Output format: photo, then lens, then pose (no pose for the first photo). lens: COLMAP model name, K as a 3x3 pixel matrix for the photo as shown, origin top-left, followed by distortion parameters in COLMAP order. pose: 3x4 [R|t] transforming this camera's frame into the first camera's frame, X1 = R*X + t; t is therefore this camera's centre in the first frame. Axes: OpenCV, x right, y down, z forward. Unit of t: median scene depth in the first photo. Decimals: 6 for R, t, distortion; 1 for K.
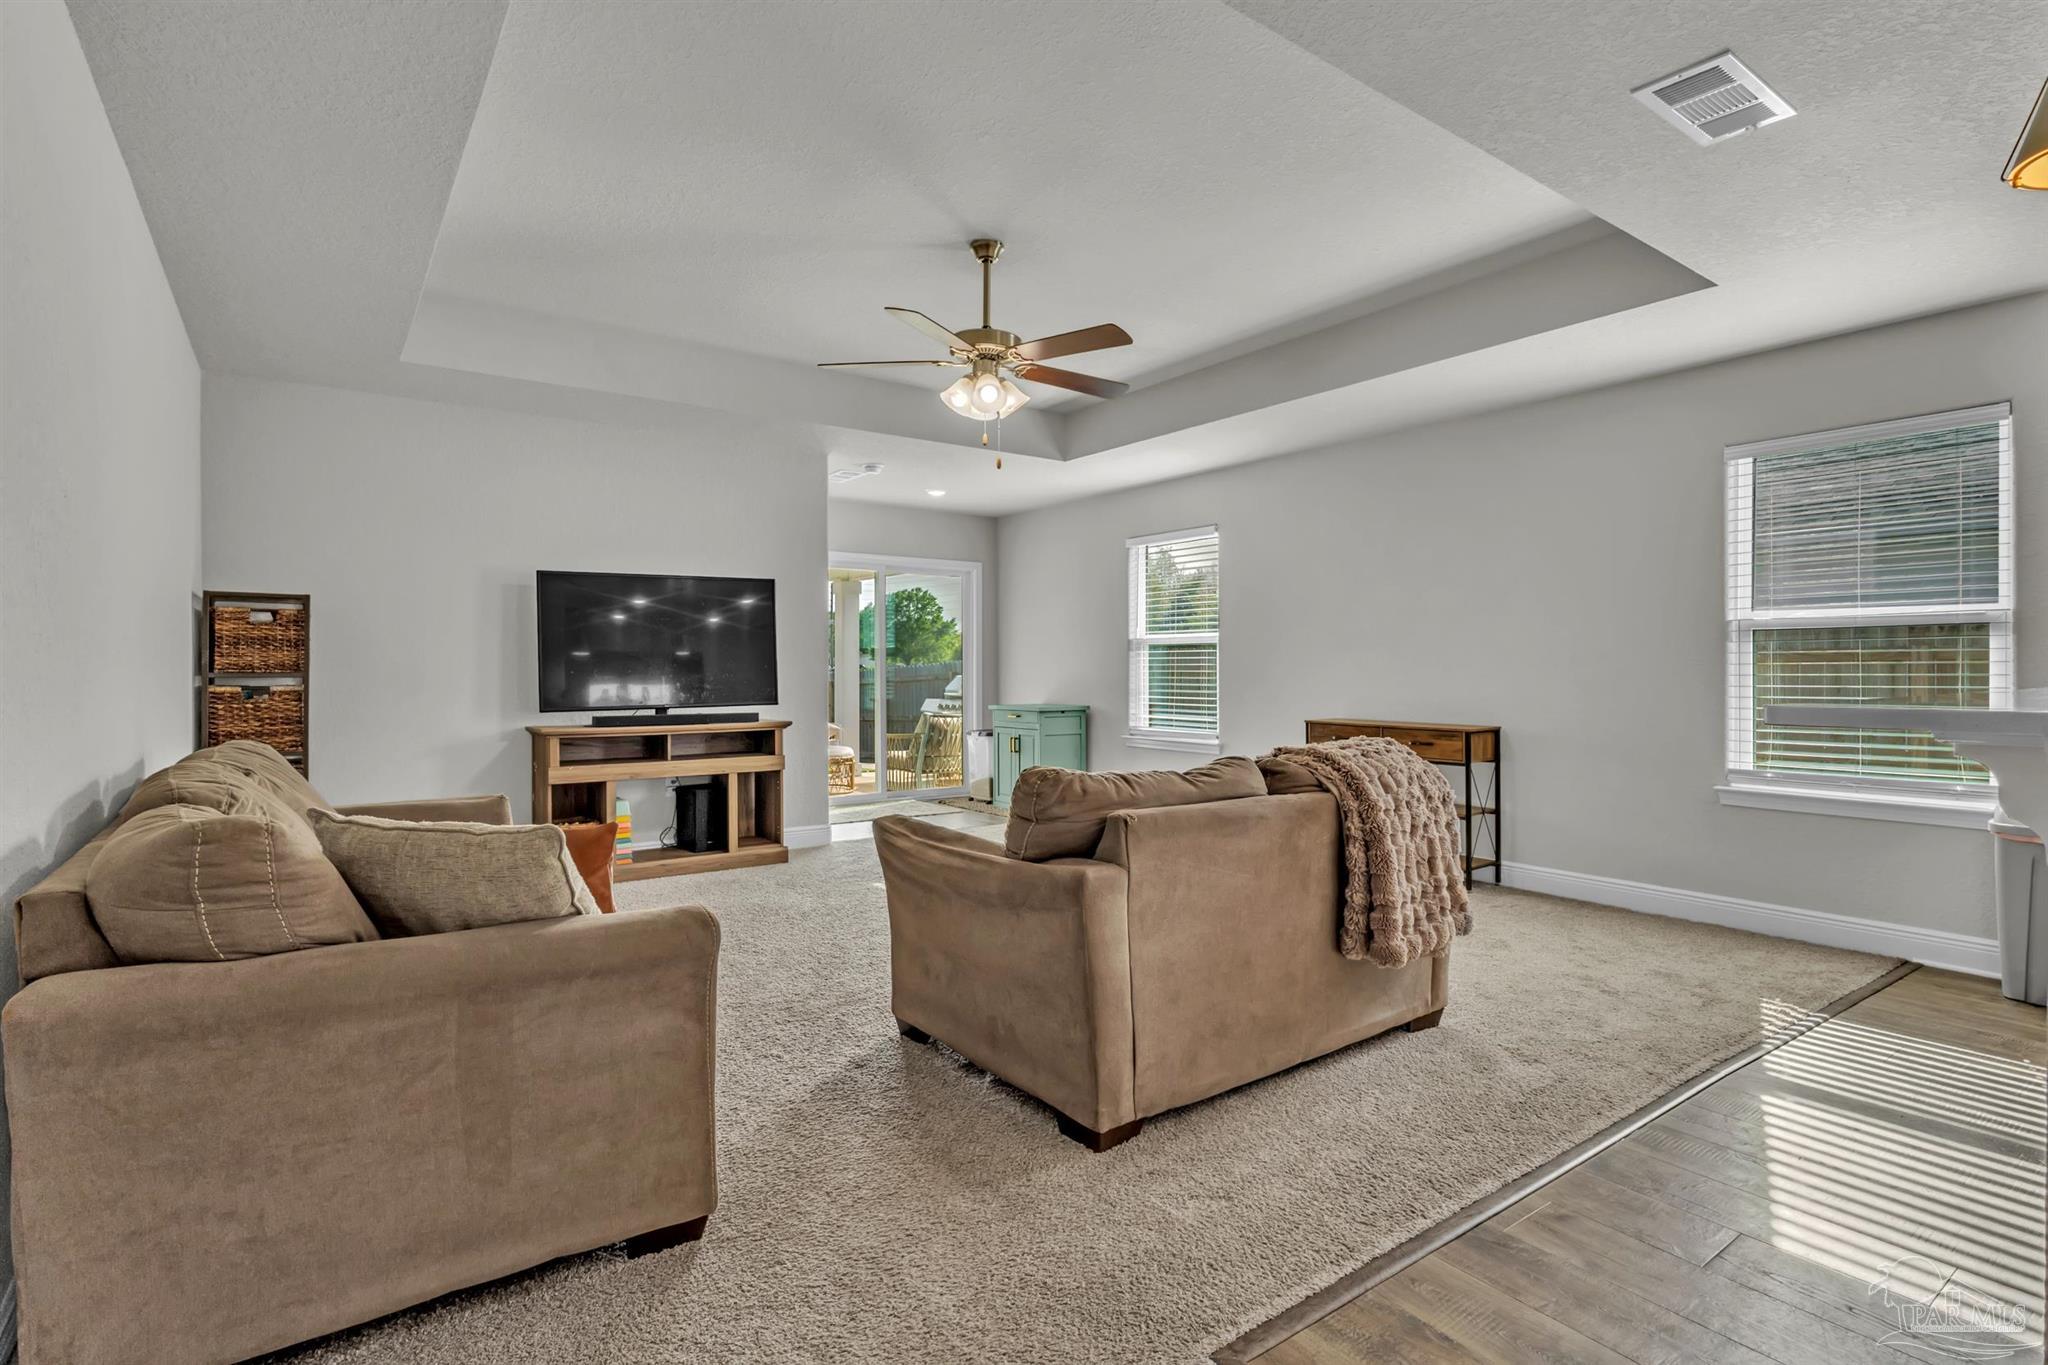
lens RADIAL K [[1002.4, 0, 1024.3], [0, 1002.4, 672.5], [0, 0, 1]] dist [0.000472, -0.000239]
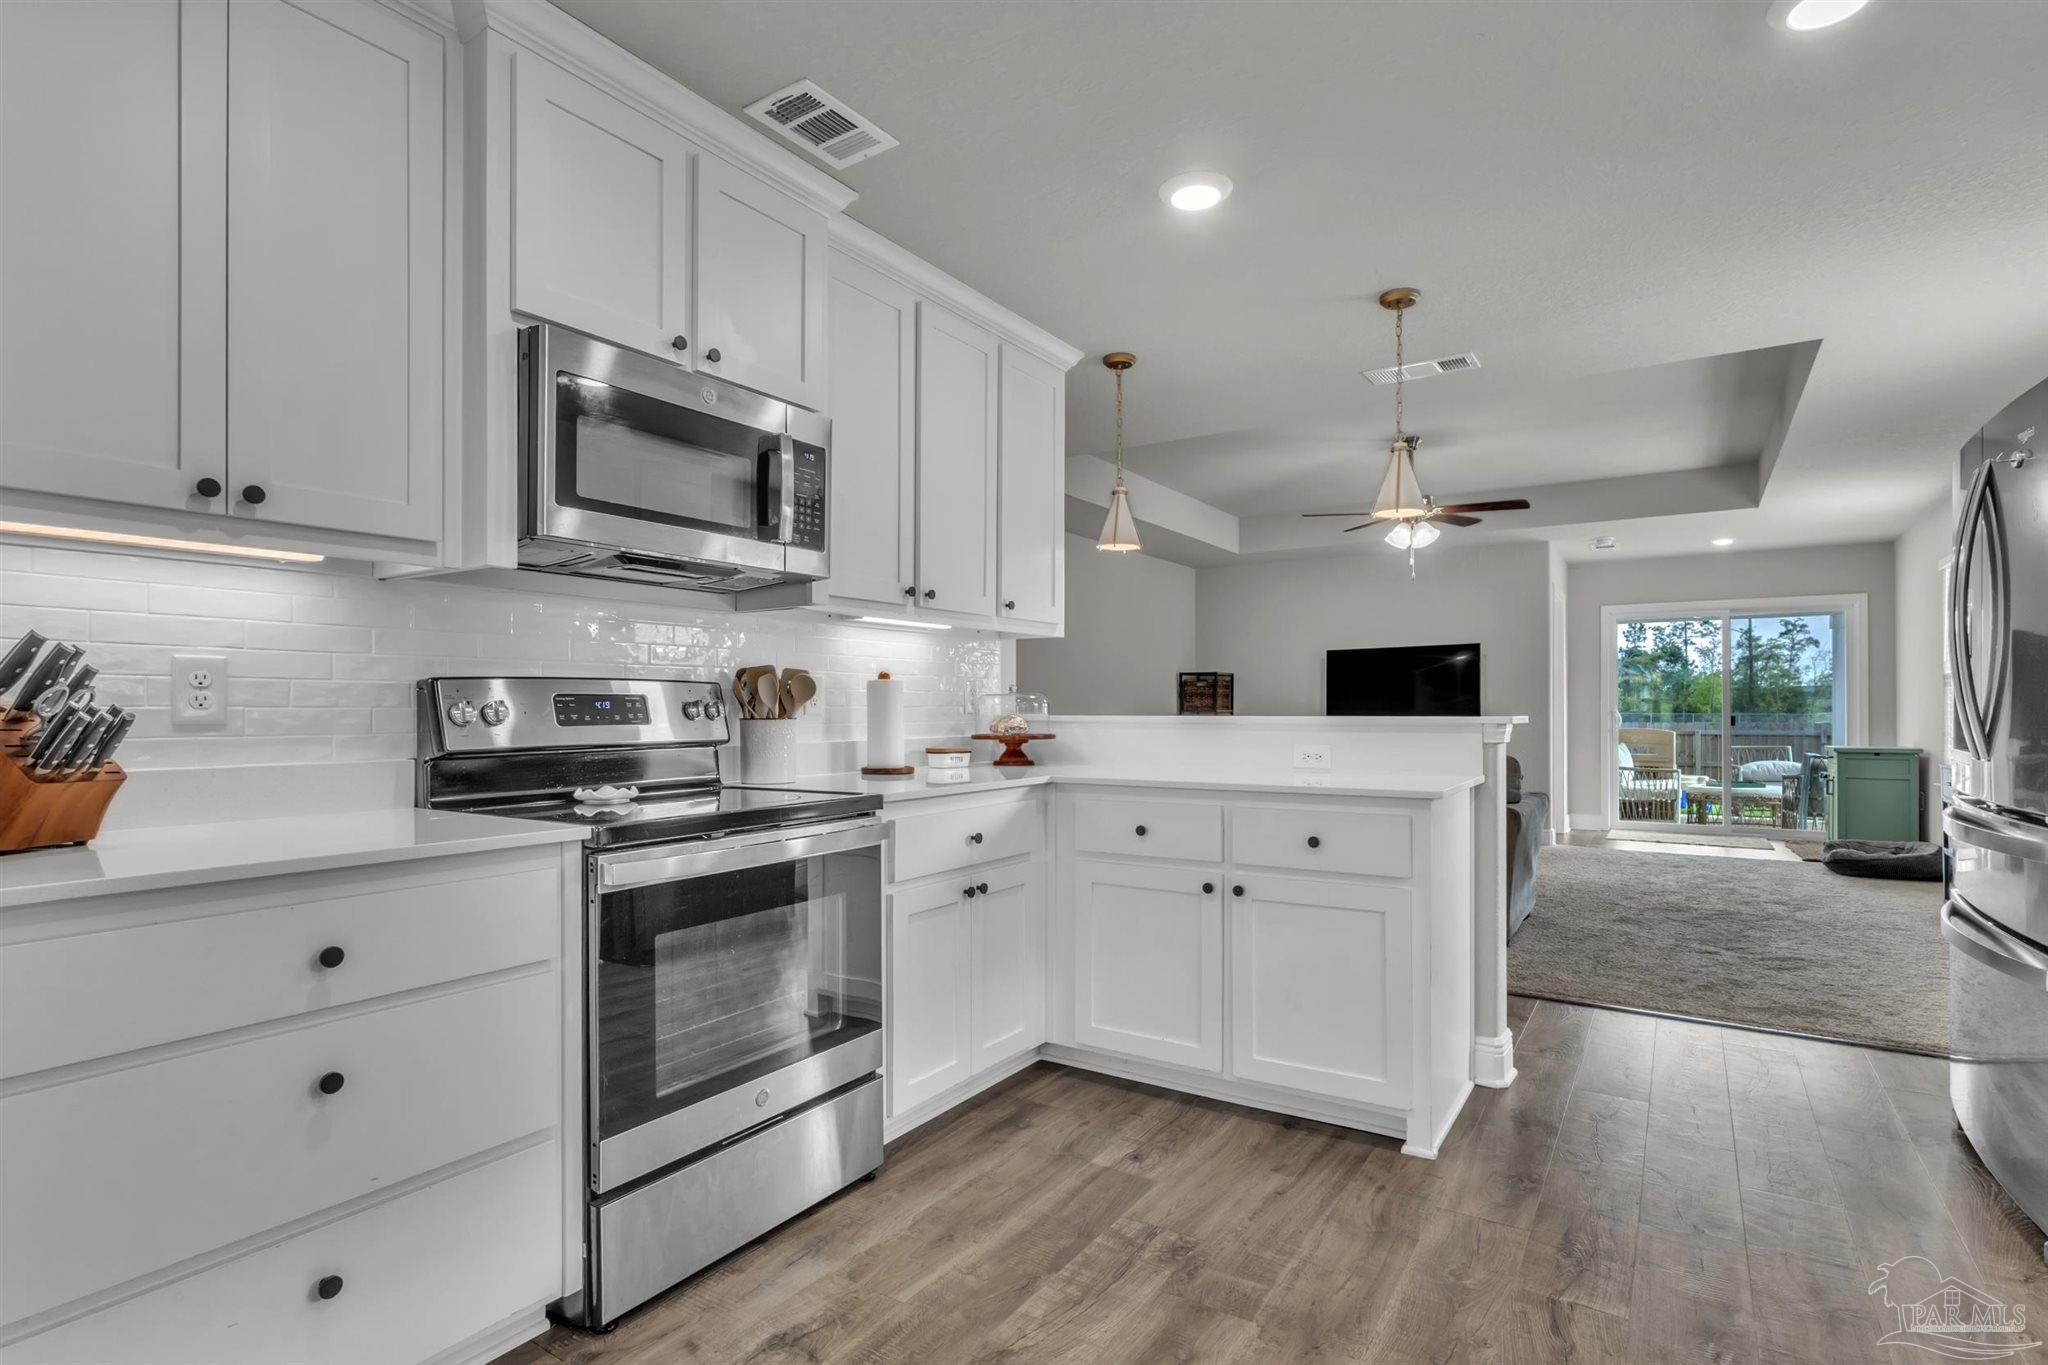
lens RADIAL K [[1002.4, 0, 1024.7], [0, 1002.4, 703.9], [0, 0, 1]] dist [0.000472, -0.000239]
pose [[0.360782, -0.005646, -0.932633, 0.920099], [-0.003782, 0.999965, -0.007517, 0.004906], [0.932643, 0.006239, 0.360748, -0.097779]]
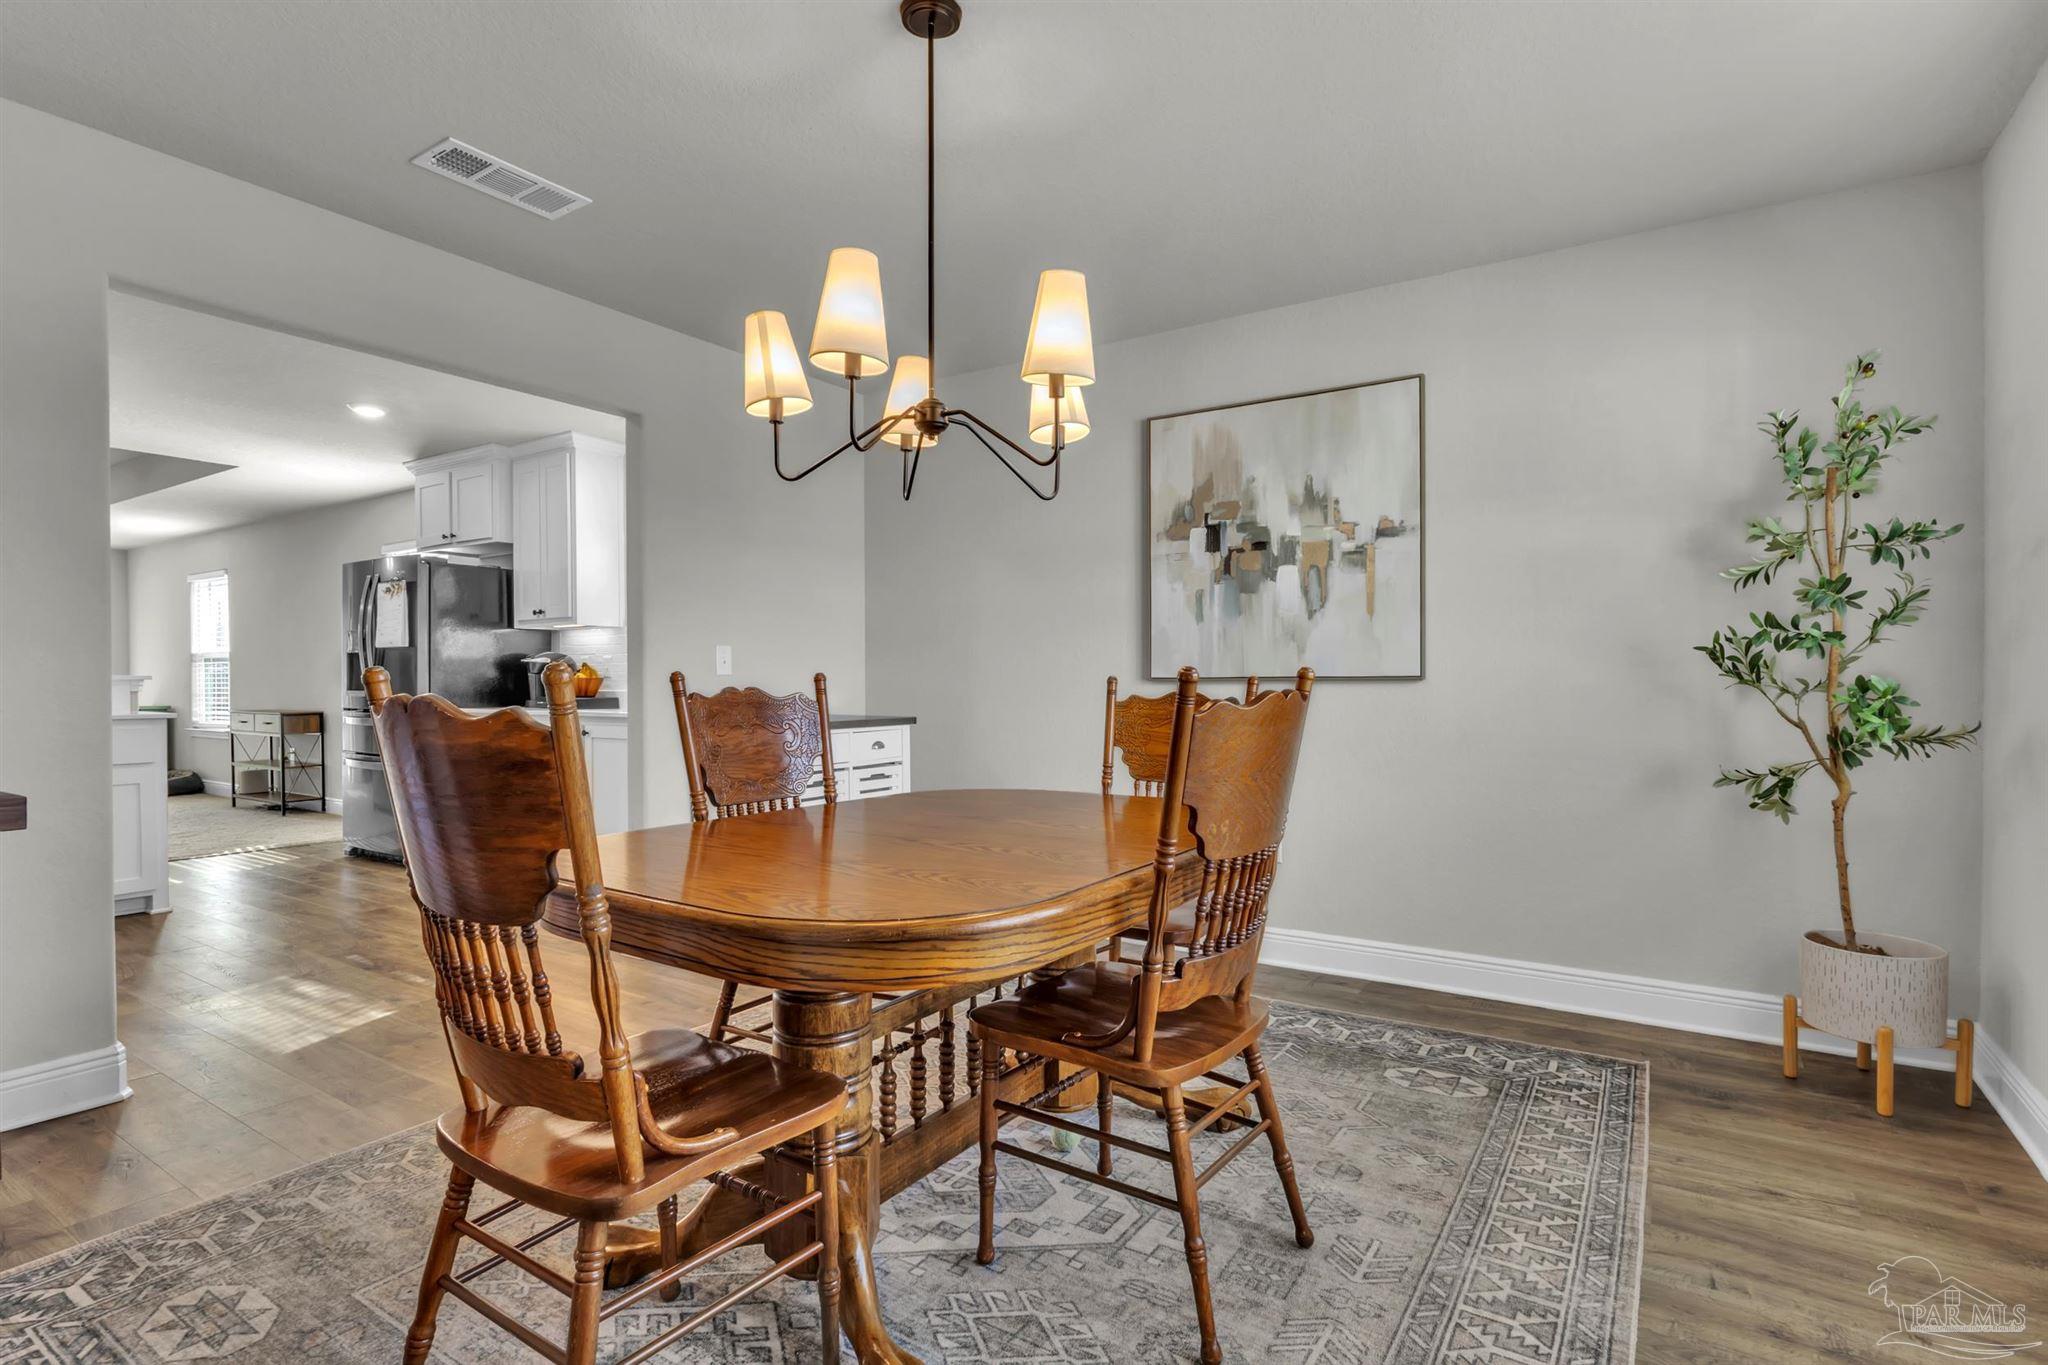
lens RADIAL K [[1002.4, 0, 1022.7], [0, 1002.4, 683.1], [0, 0, 1]] dist [0.000472, -0.000239]
pose [[0.934906, -0.007634, 0.354813, 0.935754], [0.007487, 0.999970, 0.001787, 0.015784], [-0.354816, 0.000986, 0.934936, -0.847687]]
